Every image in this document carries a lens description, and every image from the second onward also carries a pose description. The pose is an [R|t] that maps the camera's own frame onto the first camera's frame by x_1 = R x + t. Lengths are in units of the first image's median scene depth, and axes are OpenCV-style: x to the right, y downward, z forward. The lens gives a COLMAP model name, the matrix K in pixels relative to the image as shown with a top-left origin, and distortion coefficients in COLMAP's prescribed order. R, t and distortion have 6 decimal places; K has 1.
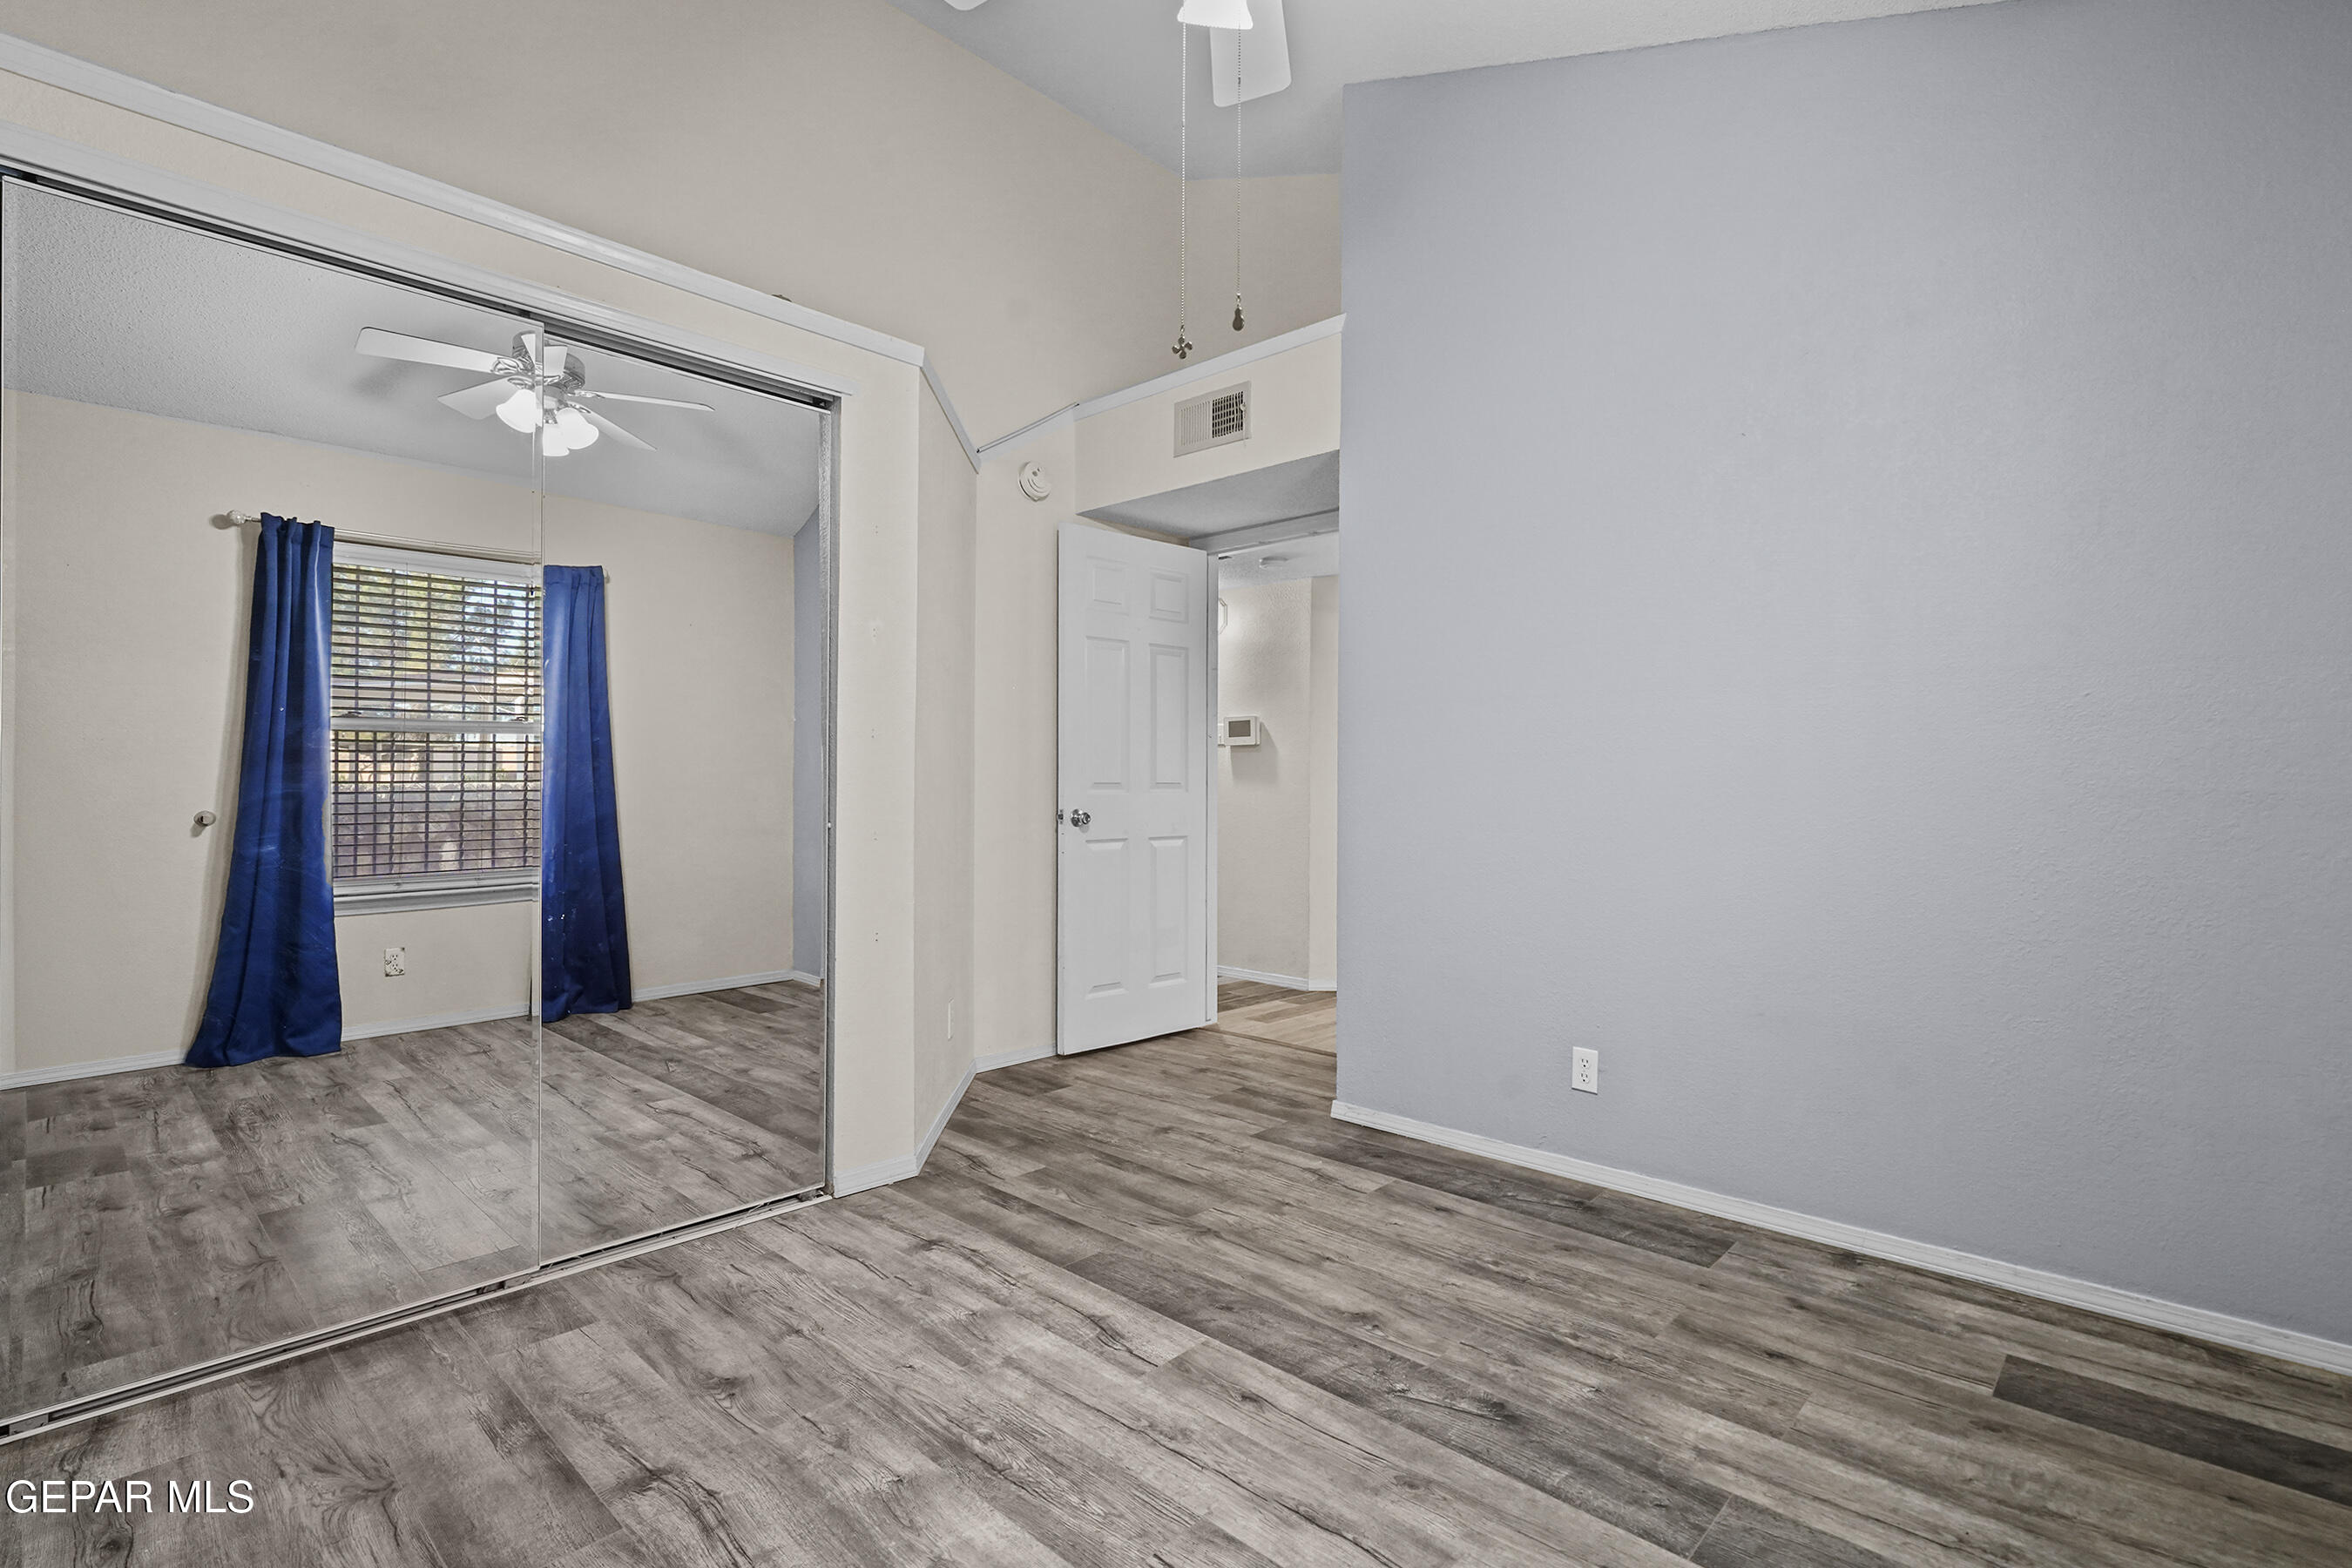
lens RADIAL K [[1078.7, 0, 1178.8], [0, 1078.7, 781.2], [0, 0, 1]] dist [0.009122, -0.002986]
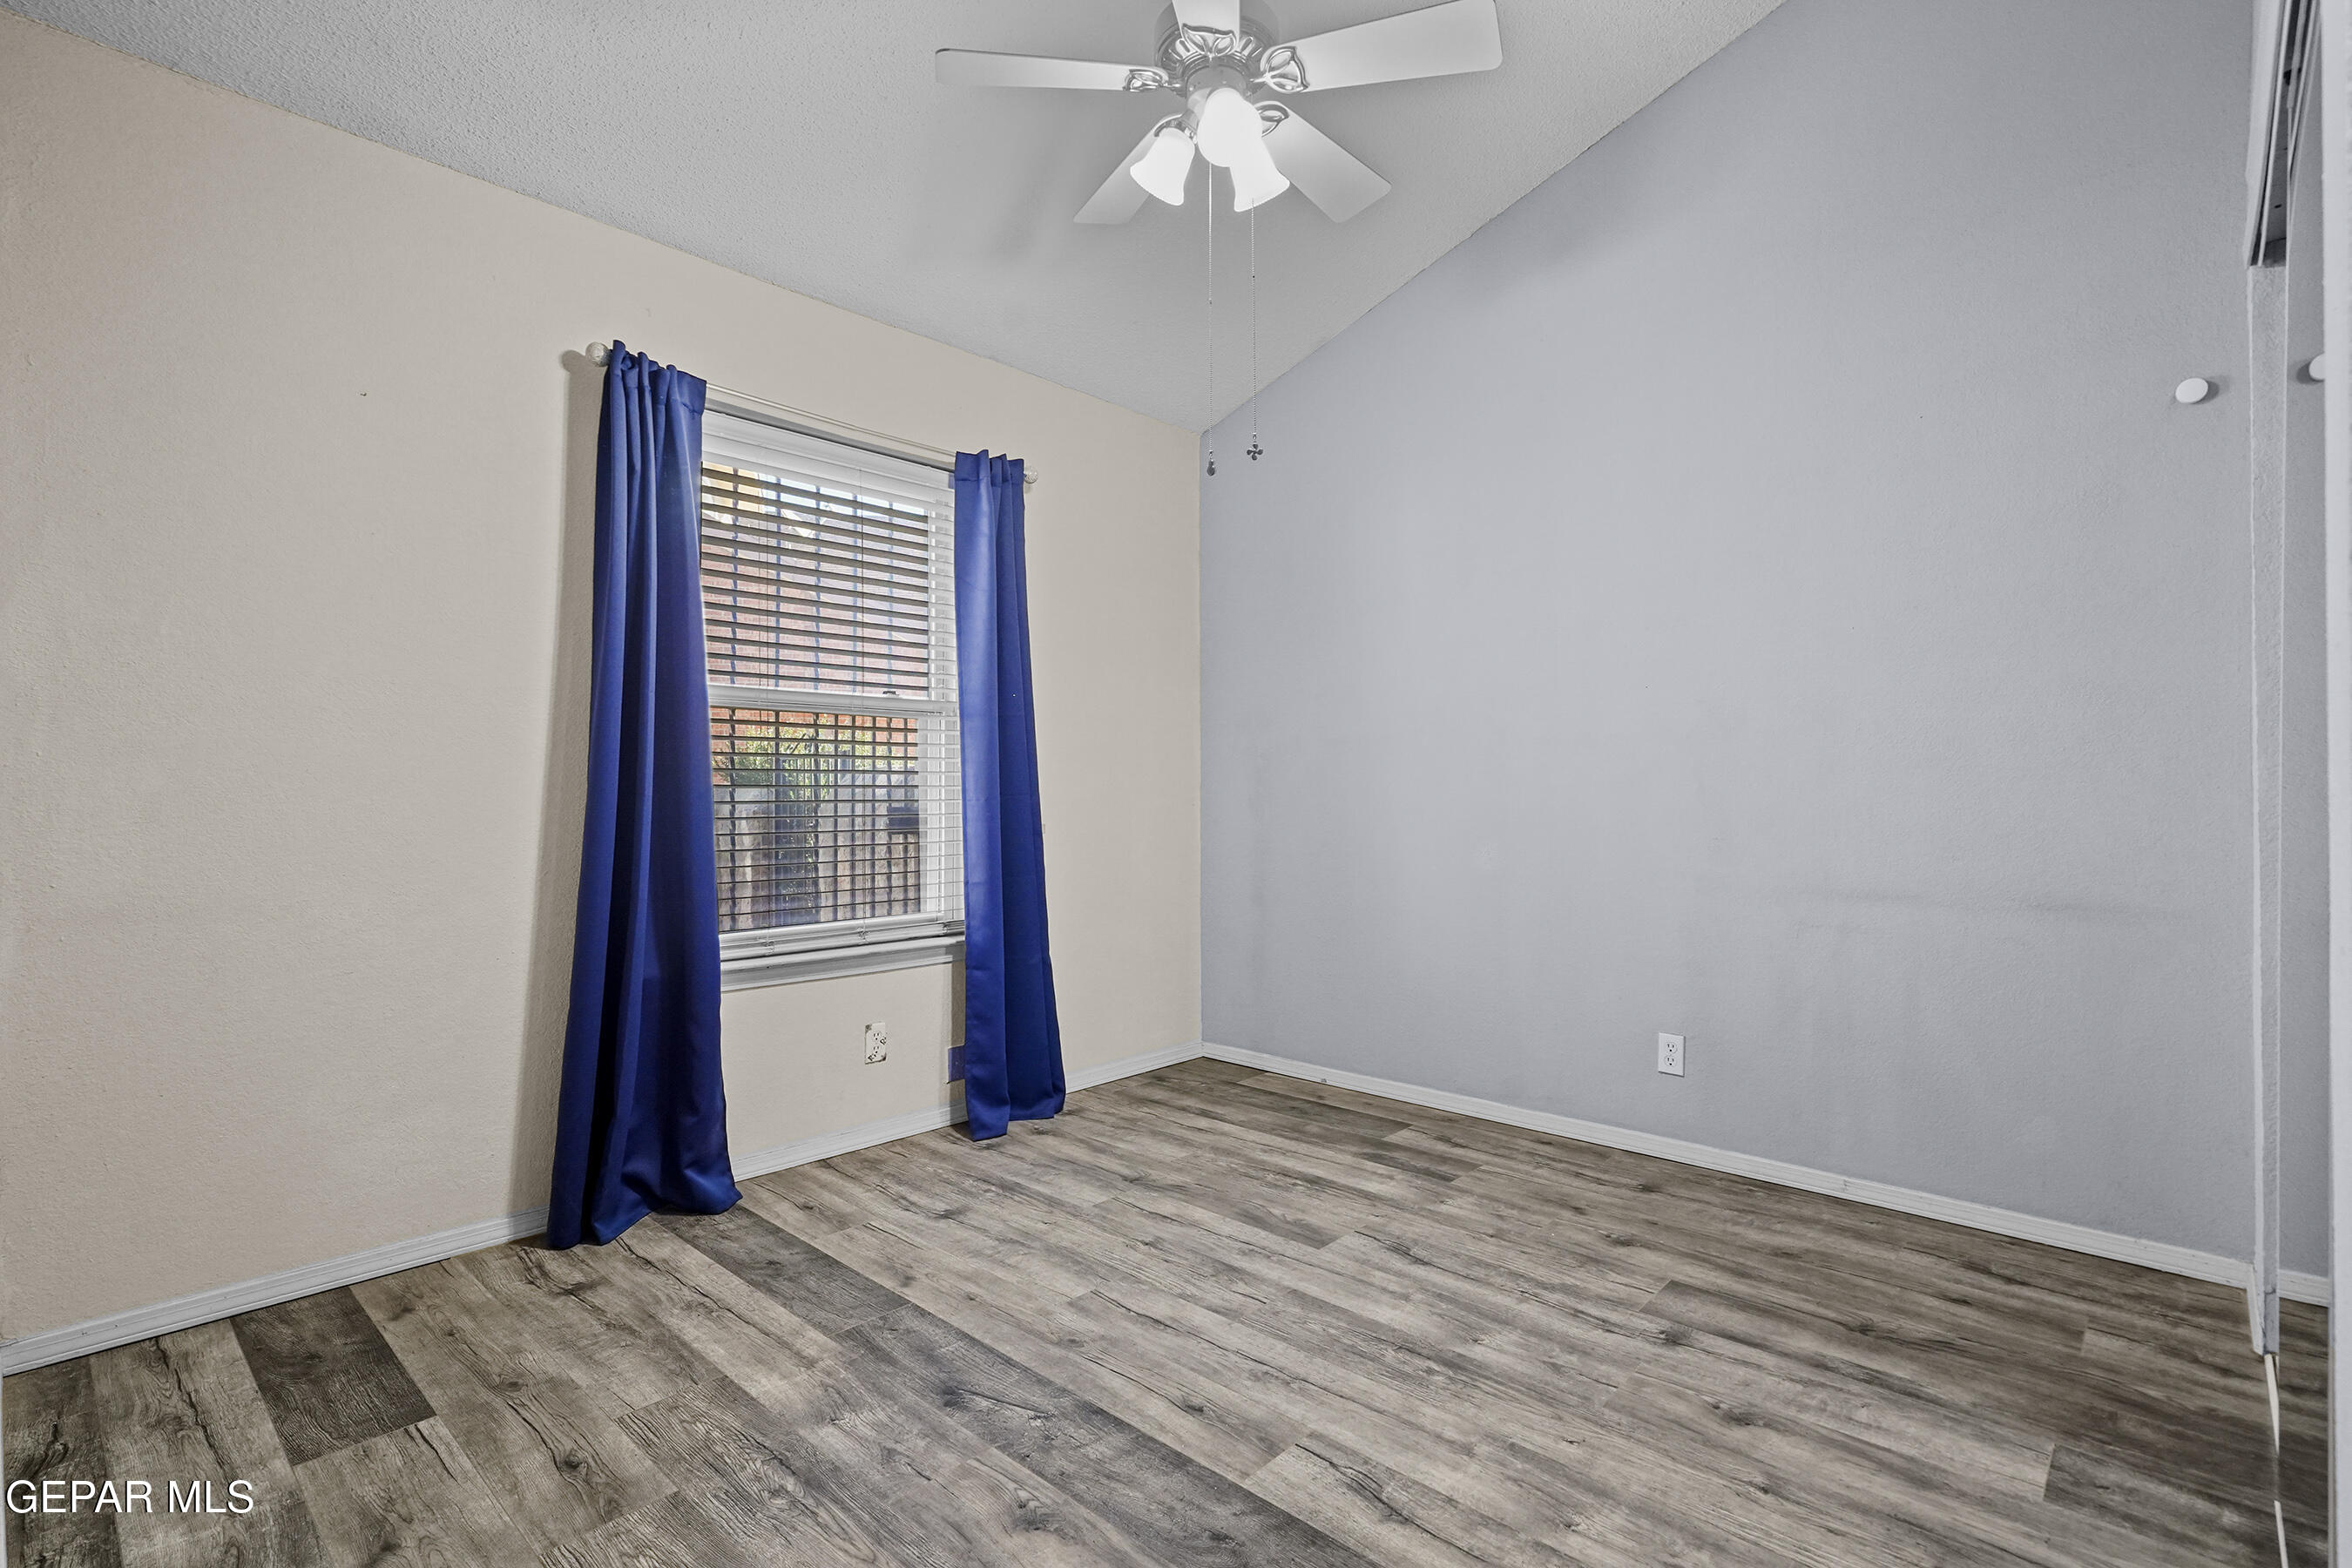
lens RADIAL K [[1078.7, 0, 1174.1], [0, 1078.7, 784.0], [0, 0, 1]] dist [0.009122, -0.002986]
pose [[-0.999975, -0.001967, -0.006742, 0.092013], [-0.001928, 0.999981, -0.005887, 0.001347], [0.006753, -0.005874, -0.999960, 1.987848]]
